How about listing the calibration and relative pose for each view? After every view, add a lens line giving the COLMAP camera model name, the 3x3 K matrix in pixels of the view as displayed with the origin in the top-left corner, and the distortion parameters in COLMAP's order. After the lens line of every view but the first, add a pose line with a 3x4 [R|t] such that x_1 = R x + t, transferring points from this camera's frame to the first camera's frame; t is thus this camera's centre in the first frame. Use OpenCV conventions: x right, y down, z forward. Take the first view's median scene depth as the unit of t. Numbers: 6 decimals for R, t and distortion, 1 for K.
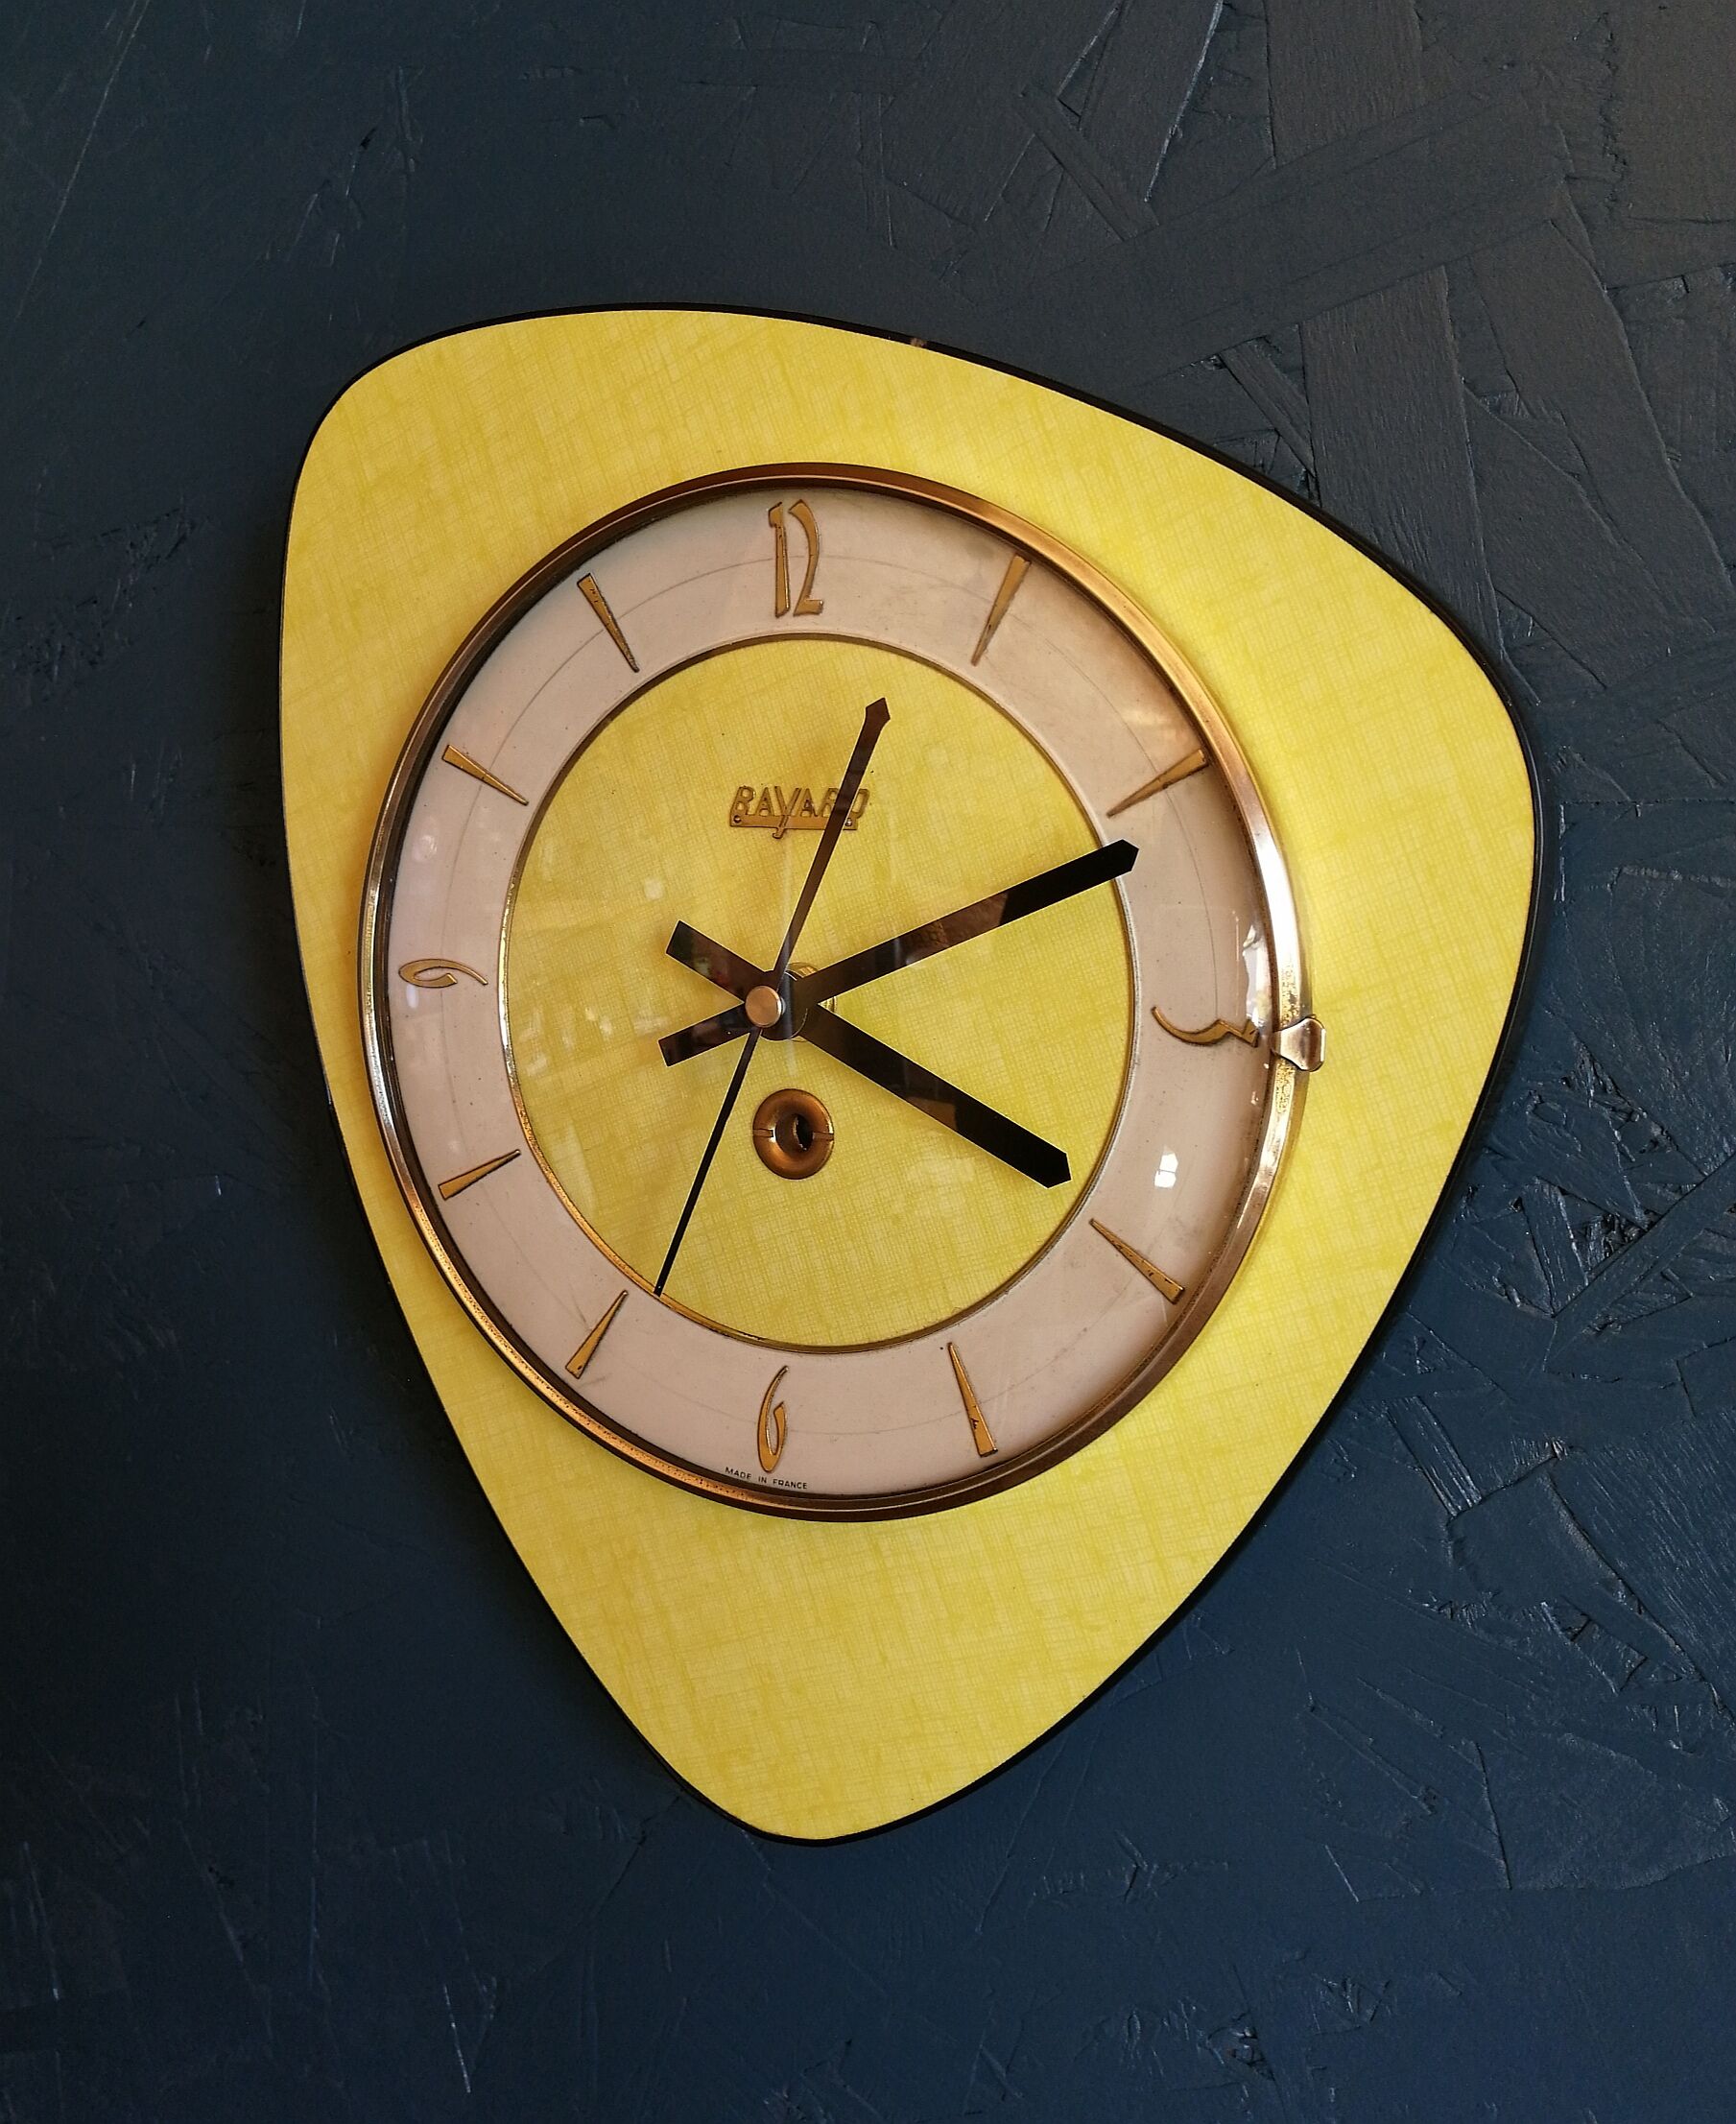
lens RADIAL K [[1786.1, 0, 867.5], [0, 1786.1, 1025.8], [0, 0, 1]] dist [0.004309, -0.016361]
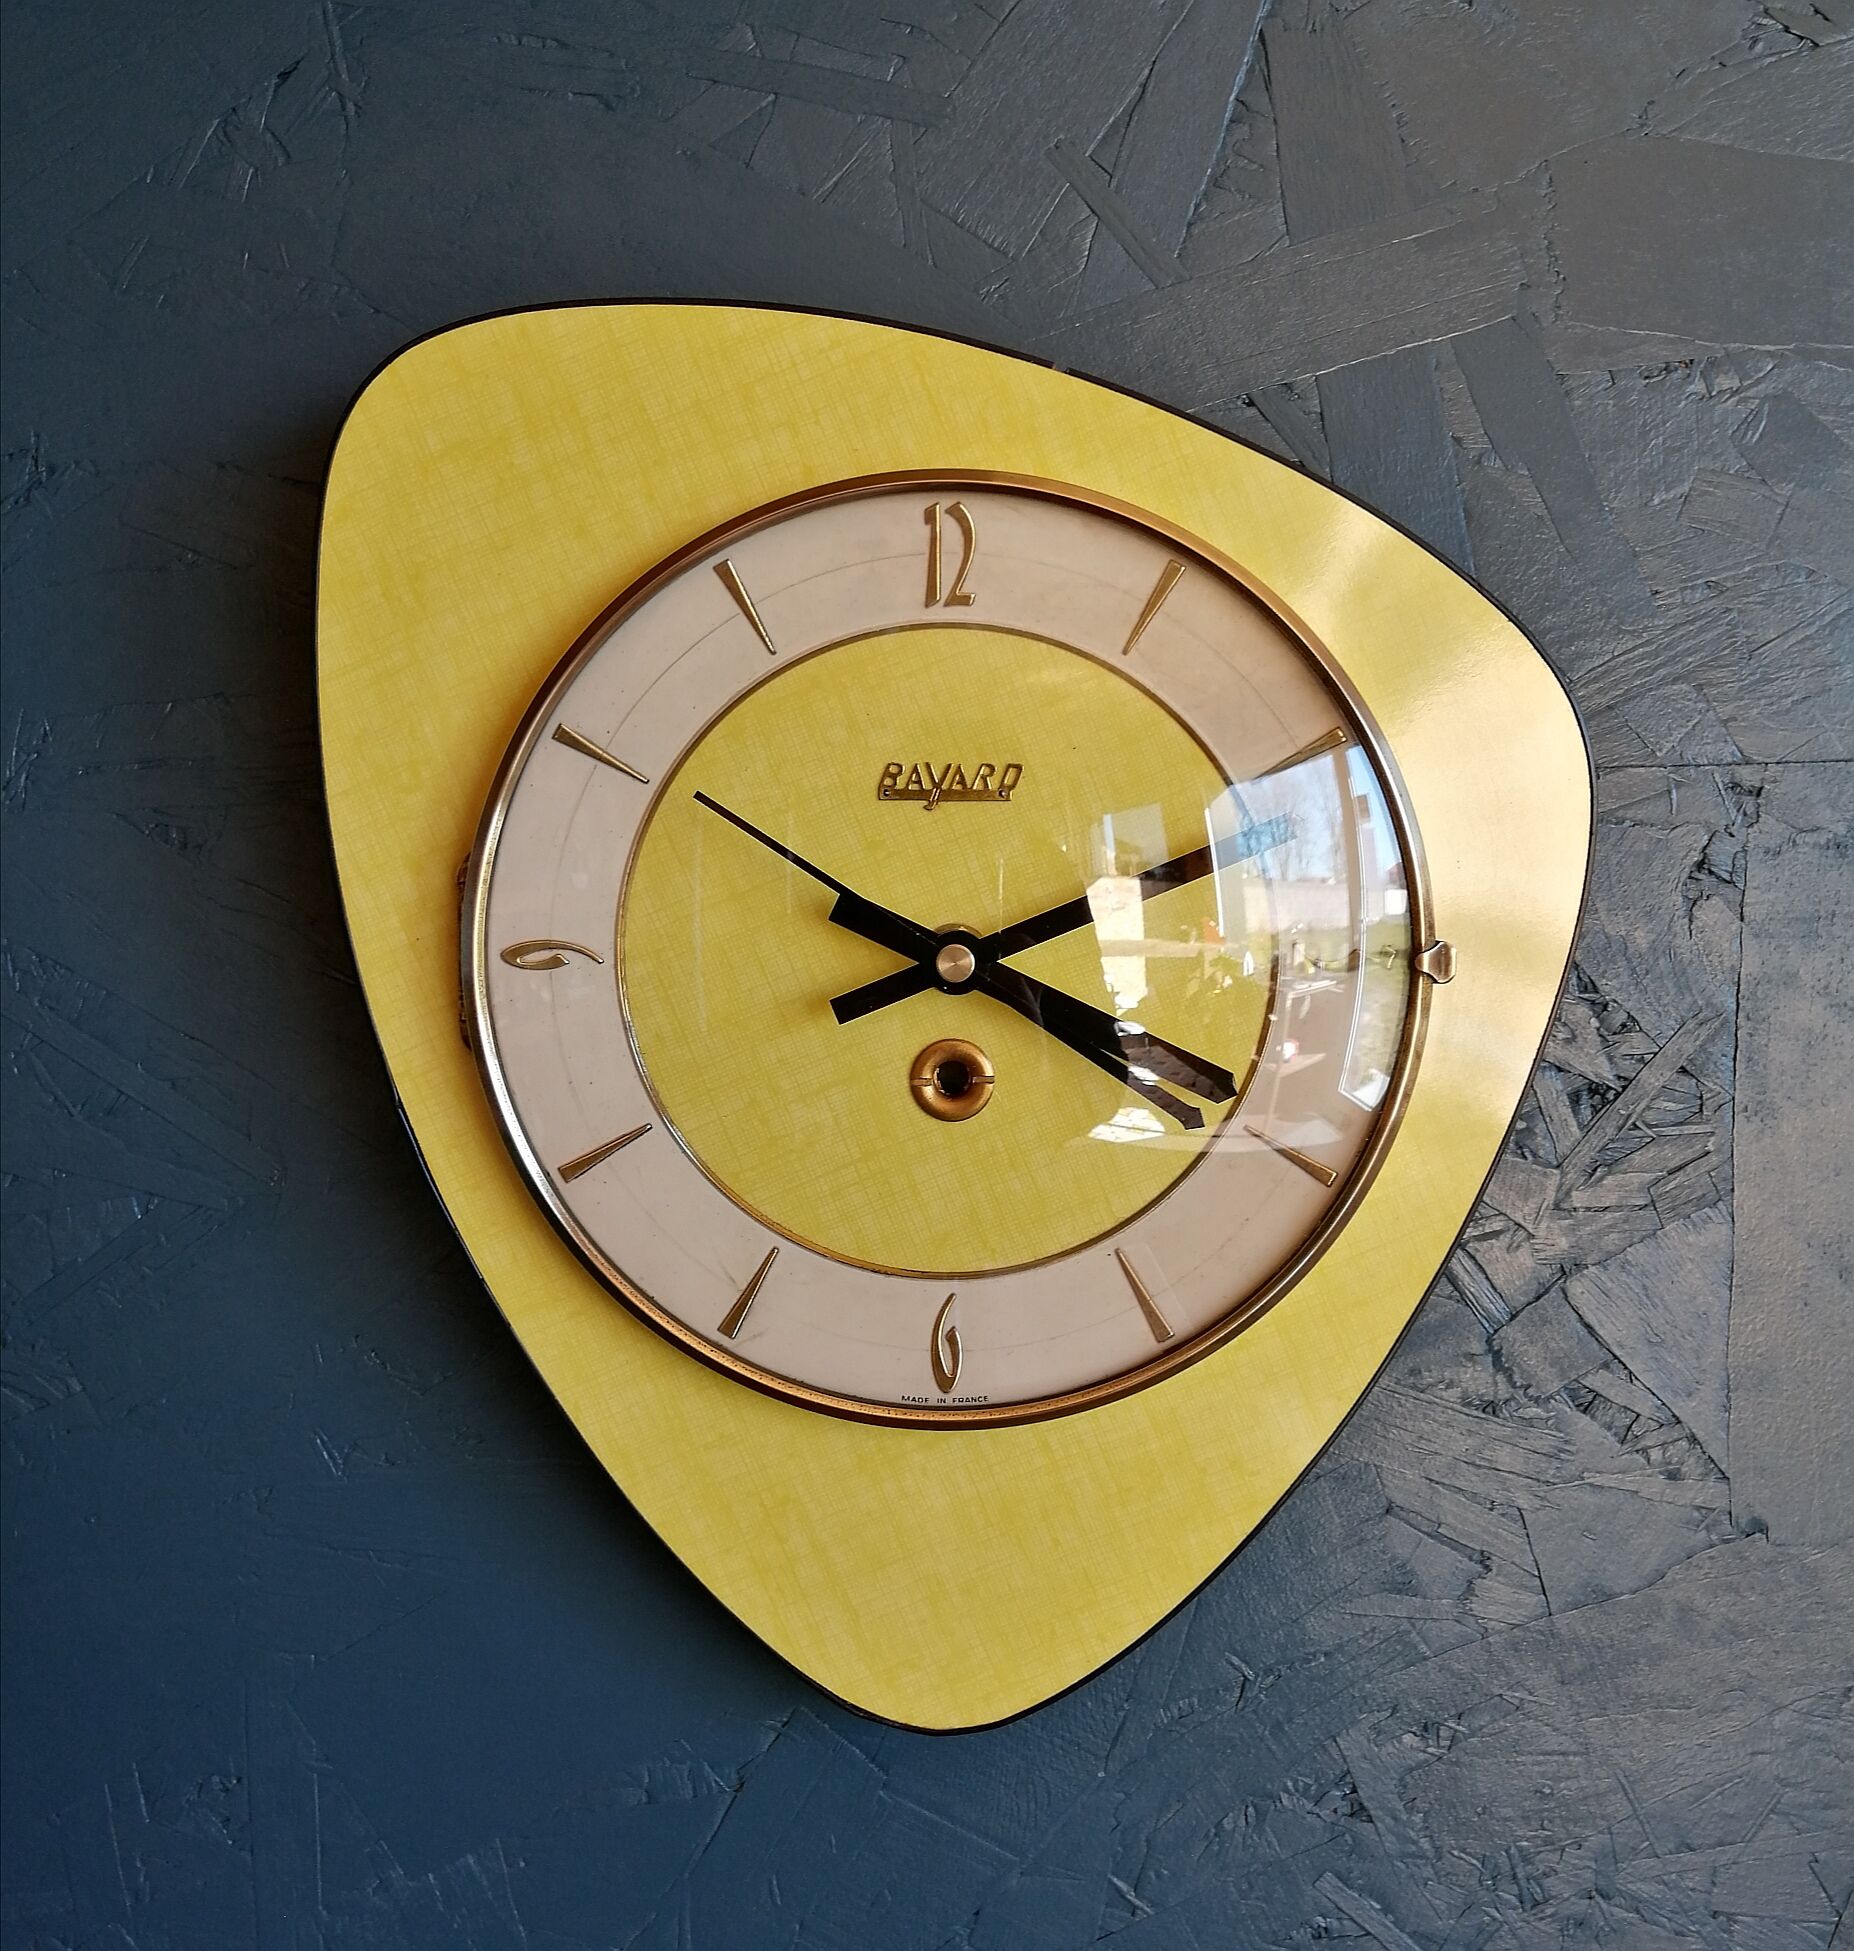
lens RADIAL K [[1819.1, 0, 927.0], [0, 1819.1, 975.5], [0, 0, 1]] dist [0.017596, -0.017974]
pose [[0.901402, -0.064243, 0.428190, -0.542378], [0.065462, 0.997784, 0.011893, -0.017961], [-0.428005, 0.017310, 0.903610, 0.001345]]
